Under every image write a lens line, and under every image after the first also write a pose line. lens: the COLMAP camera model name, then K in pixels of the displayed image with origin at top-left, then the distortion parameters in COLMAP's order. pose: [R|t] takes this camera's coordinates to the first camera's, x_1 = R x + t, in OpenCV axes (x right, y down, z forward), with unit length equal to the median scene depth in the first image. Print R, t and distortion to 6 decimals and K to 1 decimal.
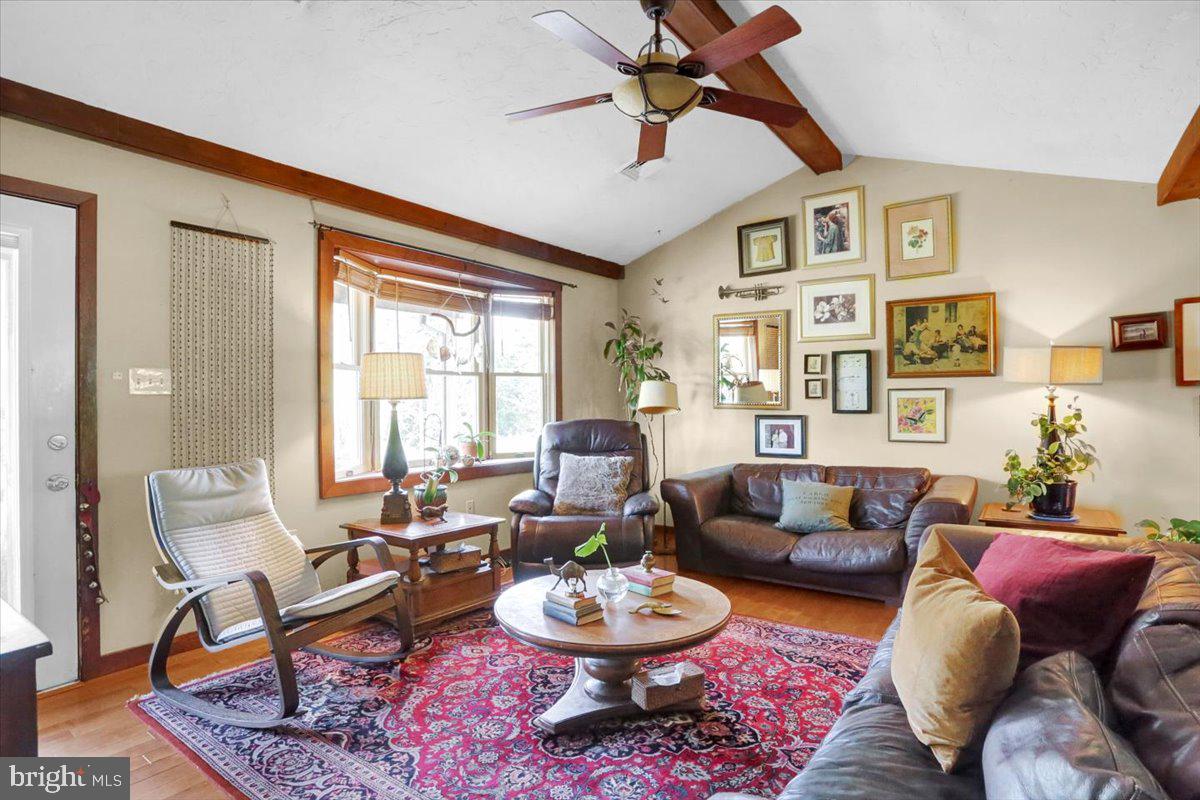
lens RADIAL K [[621.6, 0, 577.3], [0, 621.6, 401.1], [0, 0, 1]] dist [-0.030264, 0.000028]
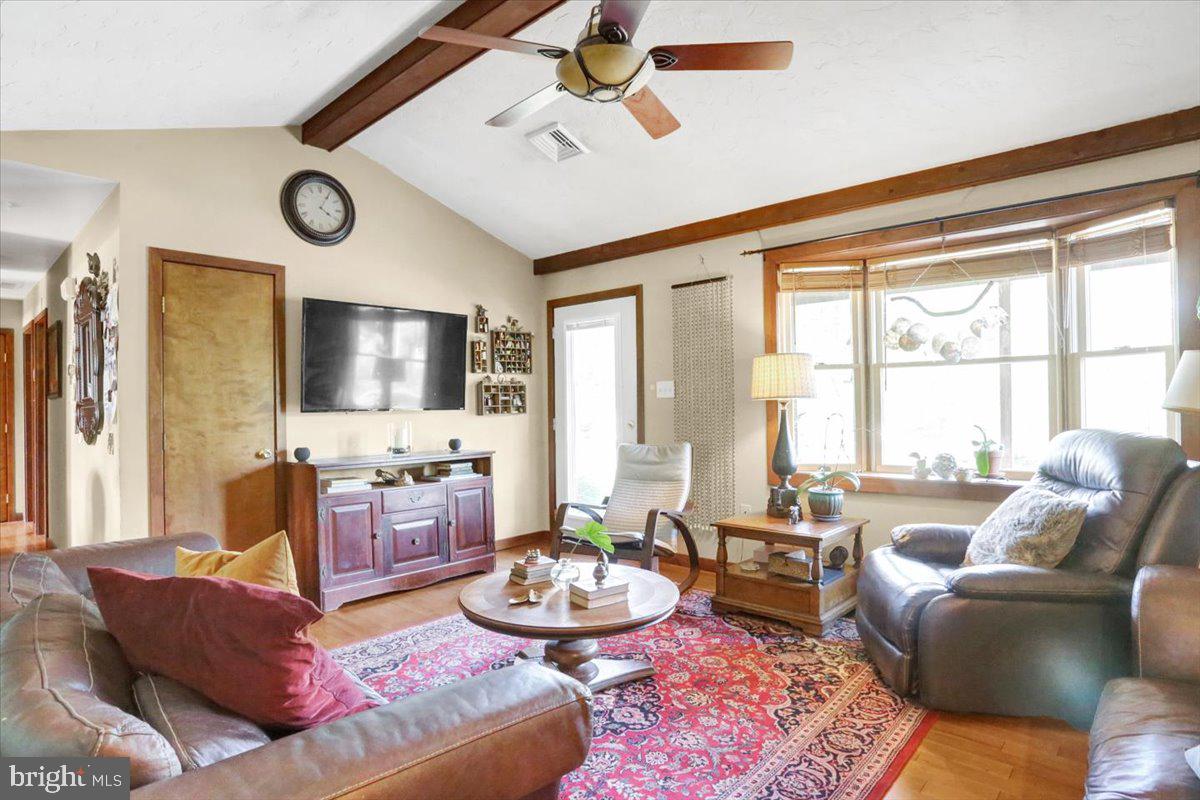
lens RADIAL K [[607.9, 0, 600.0], [0, 607.9, 400.0], [0, 0, 1]] dist [-0.060895, 0.000017]
pose [[-0.068408, 0.000944, -0.997657, 0.886353], [0.016105, 0.999870, -0.000159, -0.005734], [0.997527, -0.016078, -0.068415, 0.913602]]
